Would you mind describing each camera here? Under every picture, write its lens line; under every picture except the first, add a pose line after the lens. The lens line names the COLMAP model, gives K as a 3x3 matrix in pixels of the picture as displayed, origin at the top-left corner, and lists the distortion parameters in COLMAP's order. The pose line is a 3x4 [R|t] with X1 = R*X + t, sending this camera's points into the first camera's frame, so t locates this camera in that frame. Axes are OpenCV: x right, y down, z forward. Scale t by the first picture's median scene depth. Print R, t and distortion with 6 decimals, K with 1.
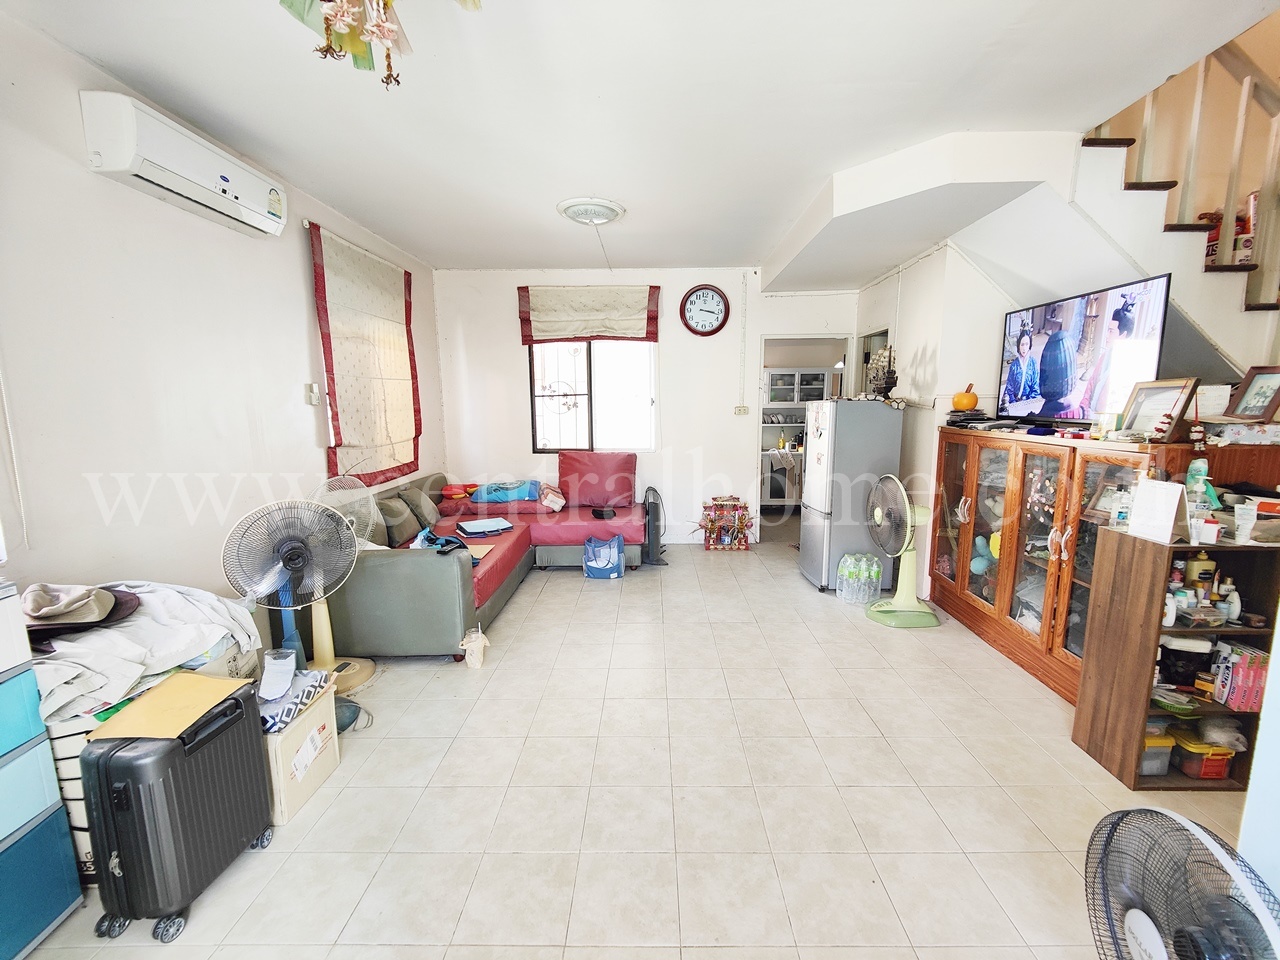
lens RADIAL K [[543.7, 0, 644.8], [0, 543.7, 484.9], [0, 0, 1]] dist [-0.003444, -0.001280]
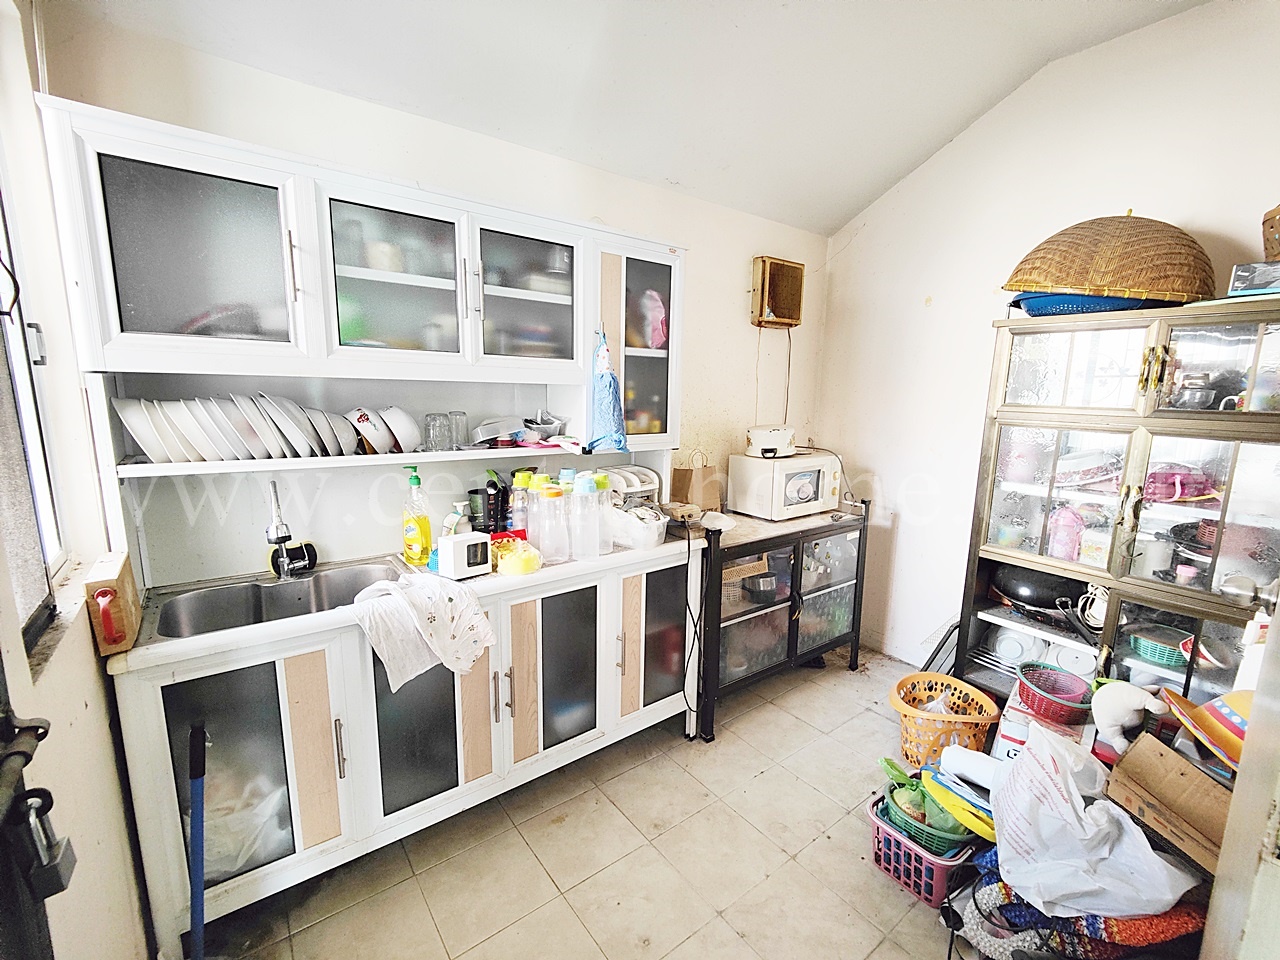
lens RADIAL K [[543.7, 0, 637.2], [0, 543.7, 481.8], [0, 0, 1]] dist [-0.003444, -0.001280]
pose [[0.795399, -0.079813, 0.600809, 0.420408], [0.071944, 0.996716, 0.037161, -0.225647], [-0.601802, 0.013667, 0.798529, 1.683815]]
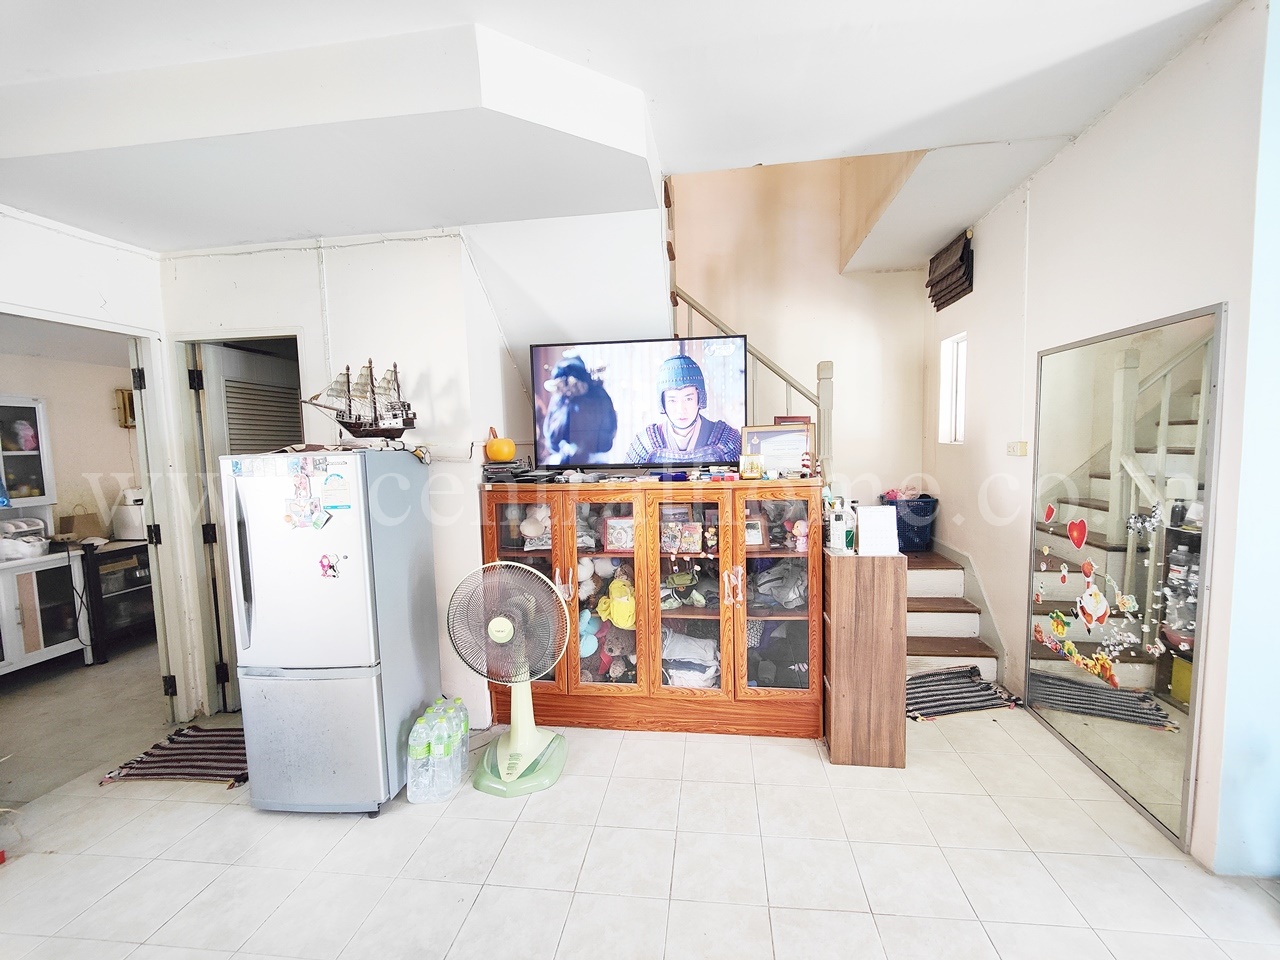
lens RADIAL K [[543.7, 0, 641.8], [0, 543.7, 484.9], [0, 0, 1]] dist [-0.003444, -0.001280]
pose [[0.111223, -0.075606, 0.990915, -0.166477], [0.174388, 0.983115, 0.055437, -0.119893], [-0.978375, 0.166638, 0.122529, 0.774478]]
